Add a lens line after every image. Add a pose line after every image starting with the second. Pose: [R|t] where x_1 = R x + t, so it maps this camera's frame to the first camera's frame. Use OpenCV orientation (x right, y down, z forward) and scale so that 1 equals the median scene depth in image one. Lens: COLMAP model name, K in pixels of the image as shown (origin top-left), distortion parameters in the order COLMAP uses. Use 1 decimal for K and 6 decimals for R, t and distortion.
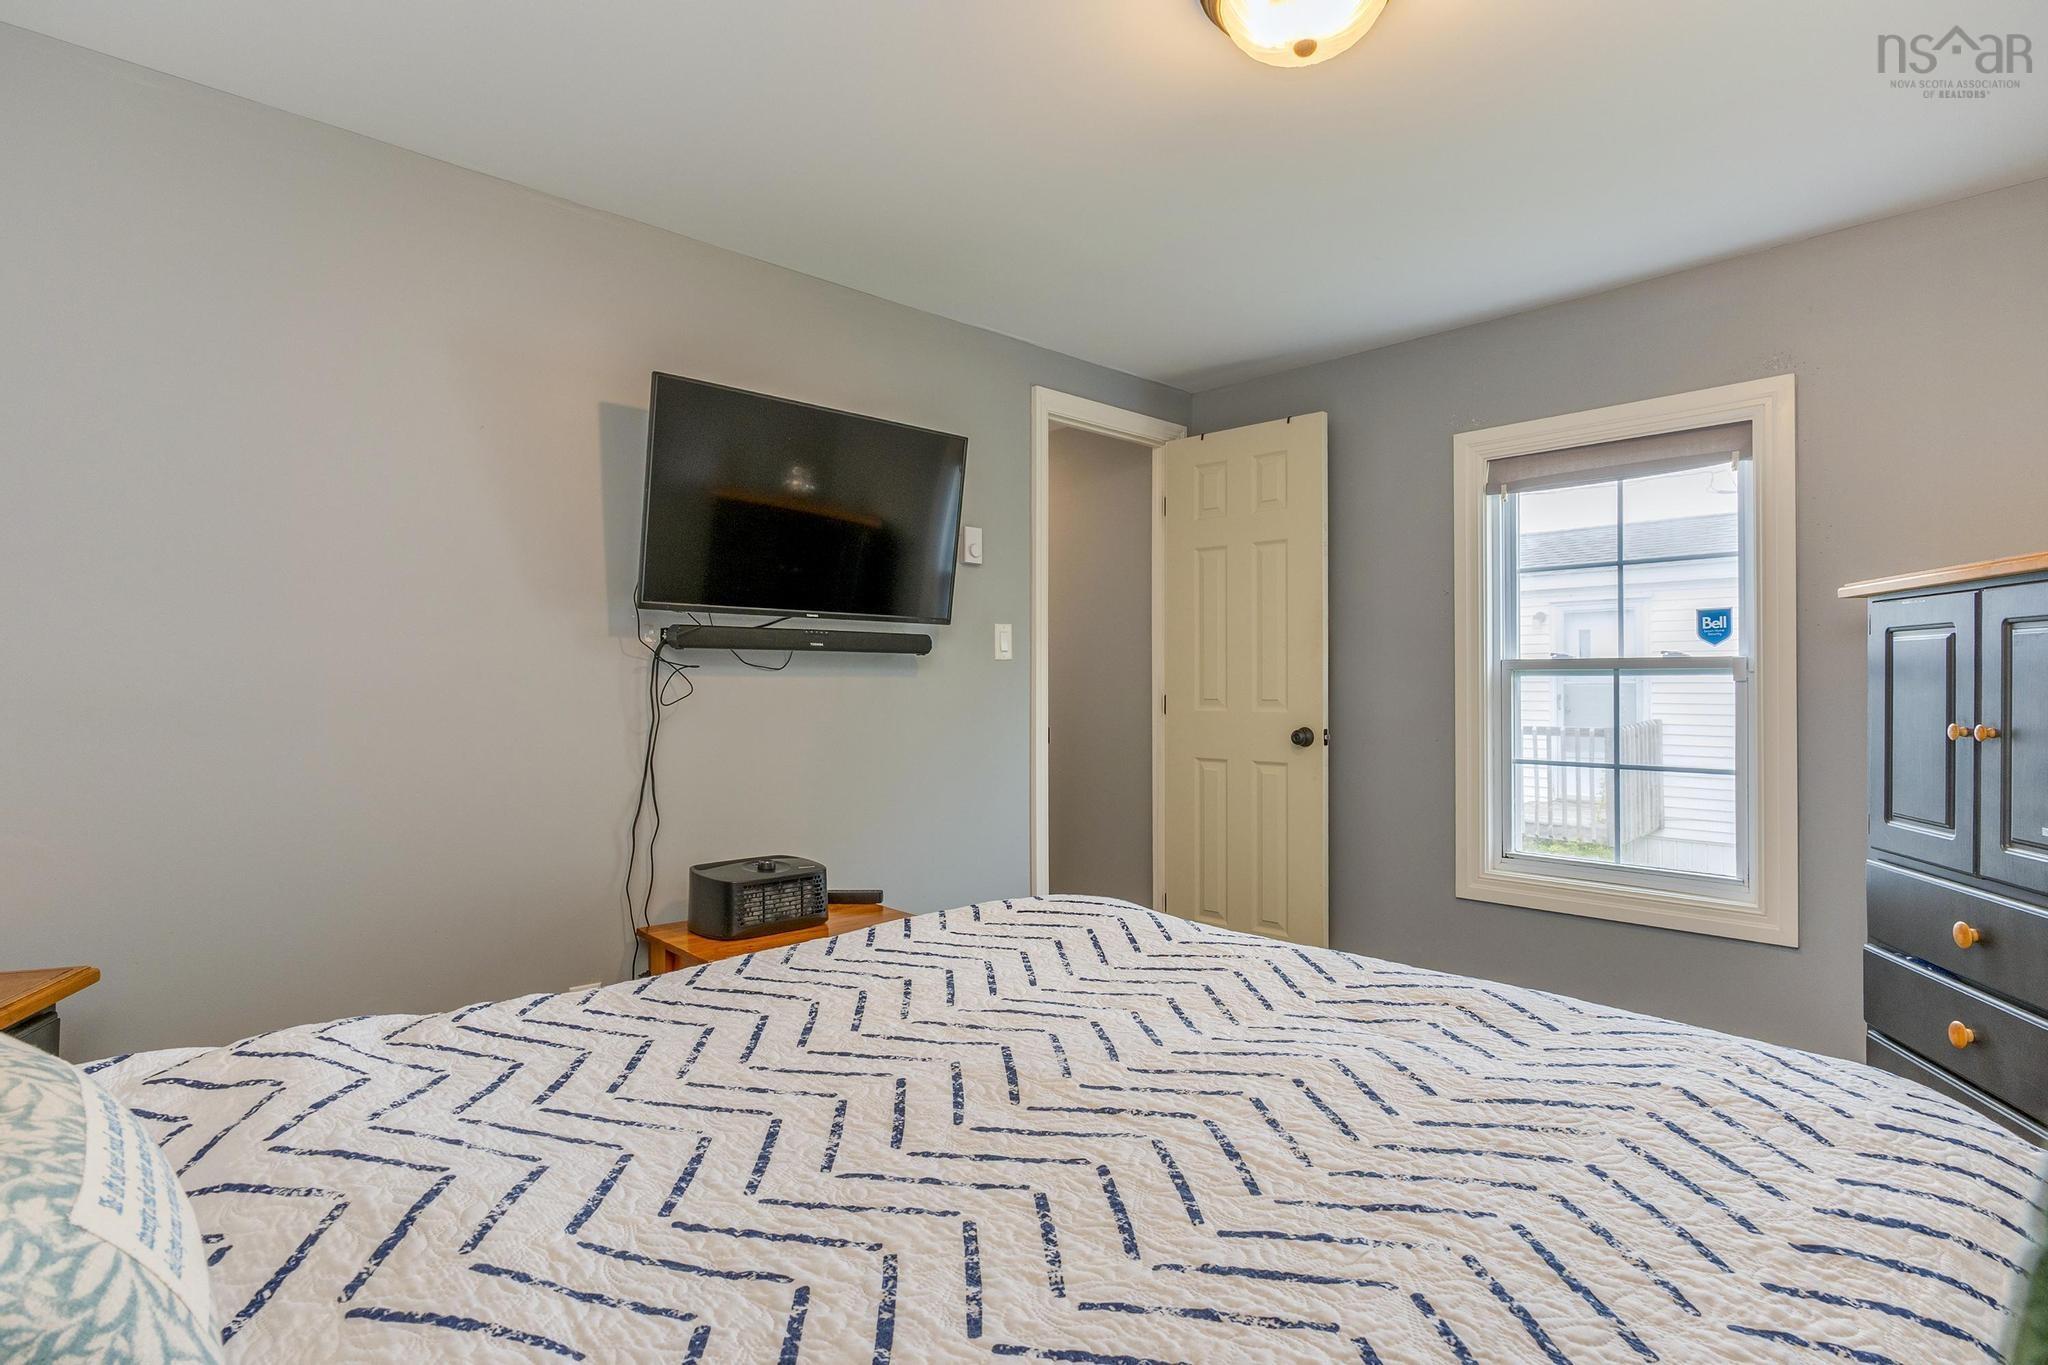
lens RADIAL K [[1005.3, 0, 1023.6], [0, 1005.3, 694.0], [0, 0, 1]] dist [-0.002495, 0.001415]
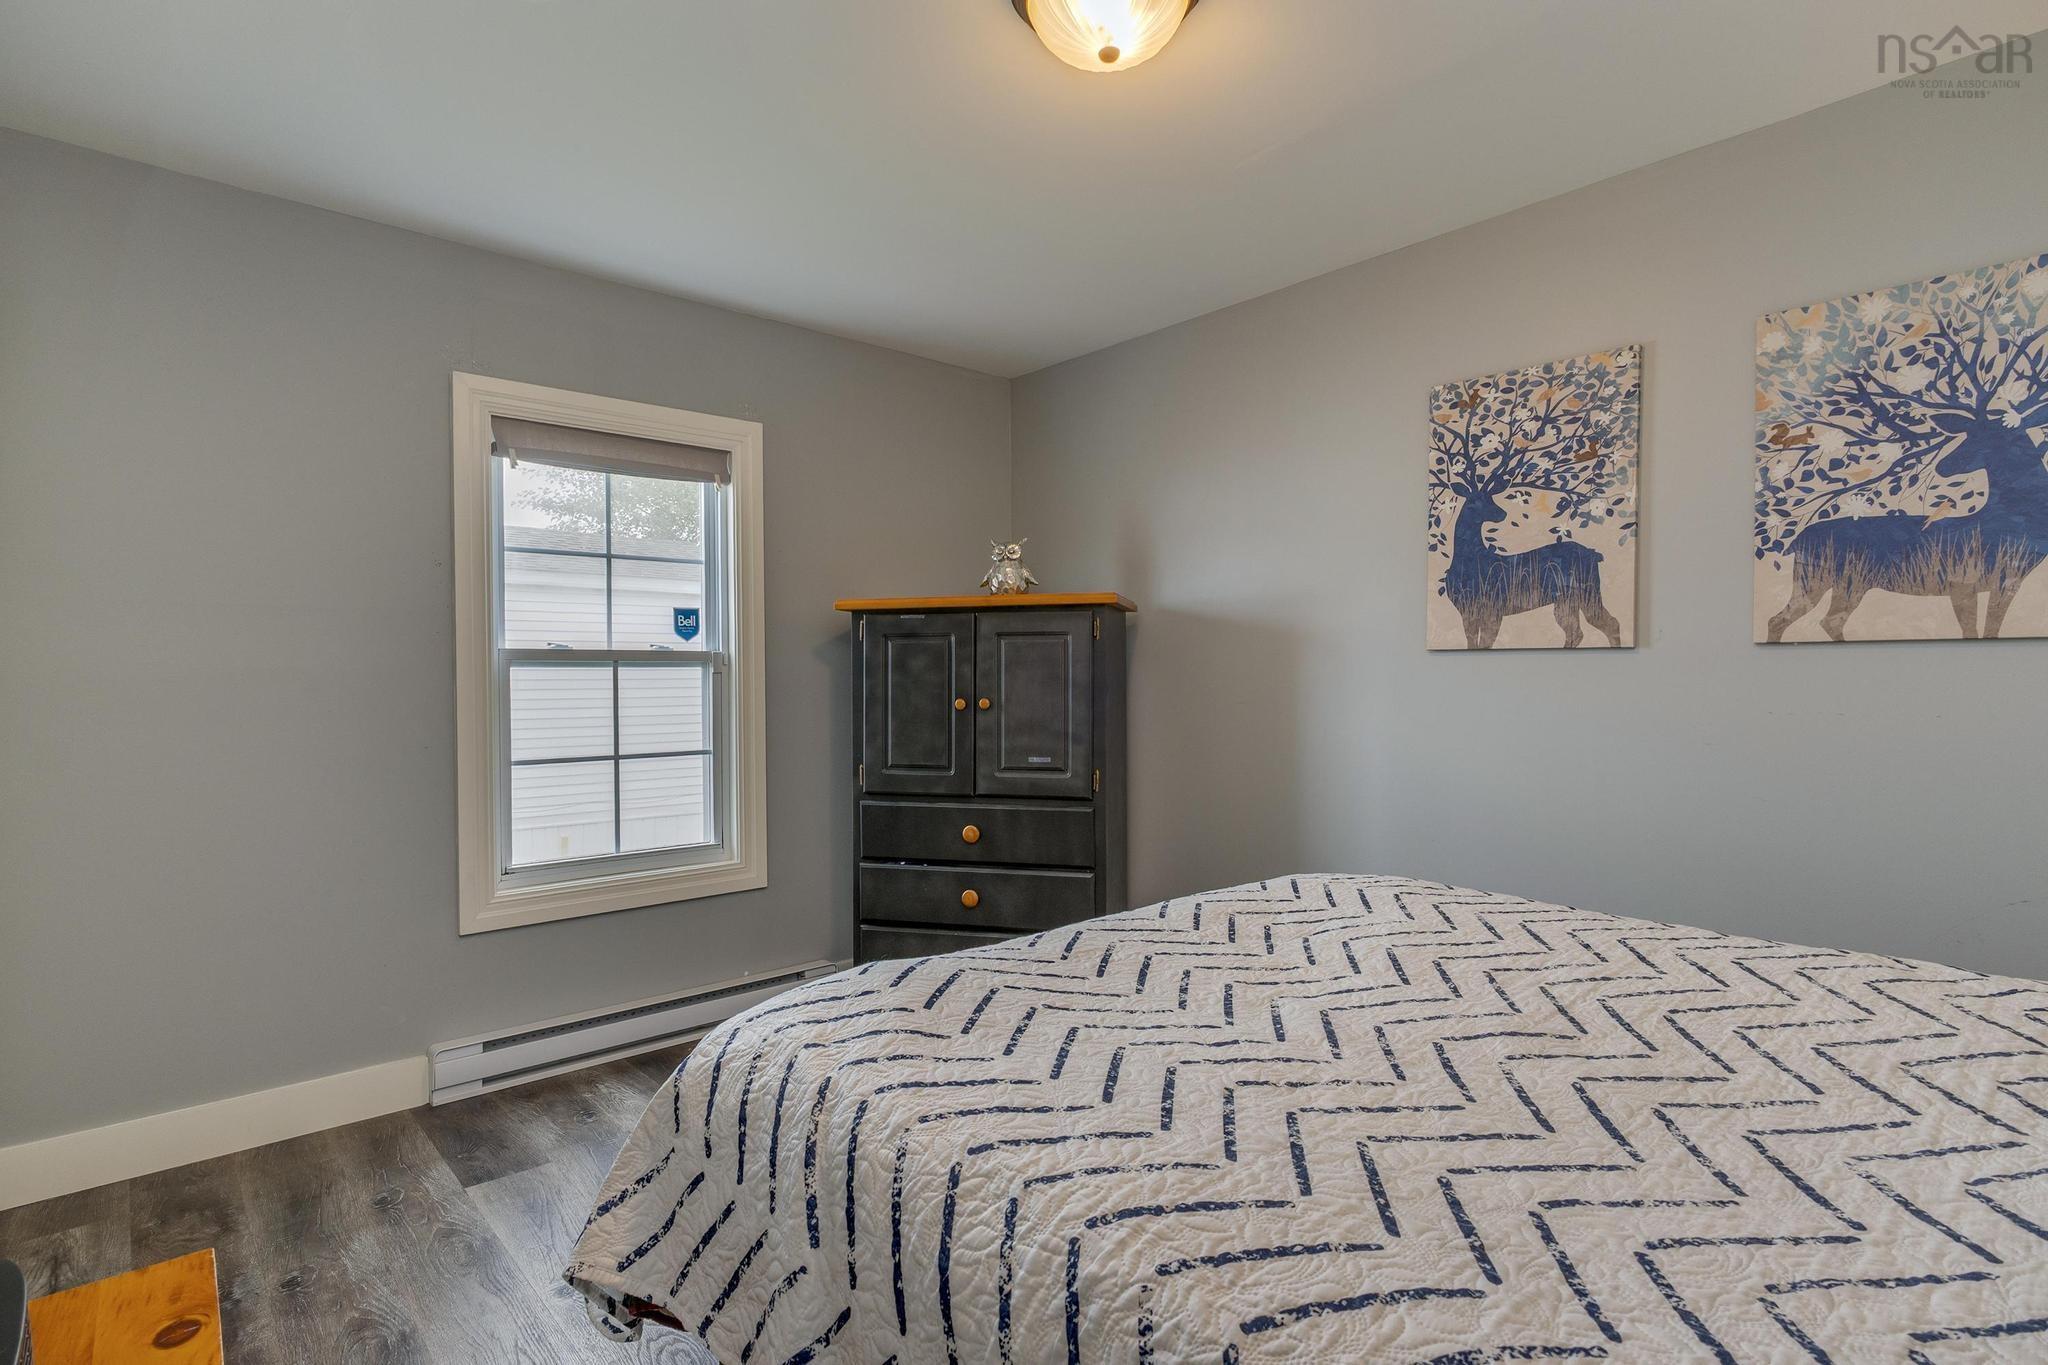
lens RADIAL K [[1005.3, 0, 1023.6], [0, 1005.3, 694.0], [0, 0, 1]] dist [-0.002495, 0.001415]
pose [[0.049218, -0.018126, 0.998624, -0.423203], [0.017844, 0.999692, 0.017266, -0.001662], [-0.998629, 0.016970, 0.049526, 0.573654]]
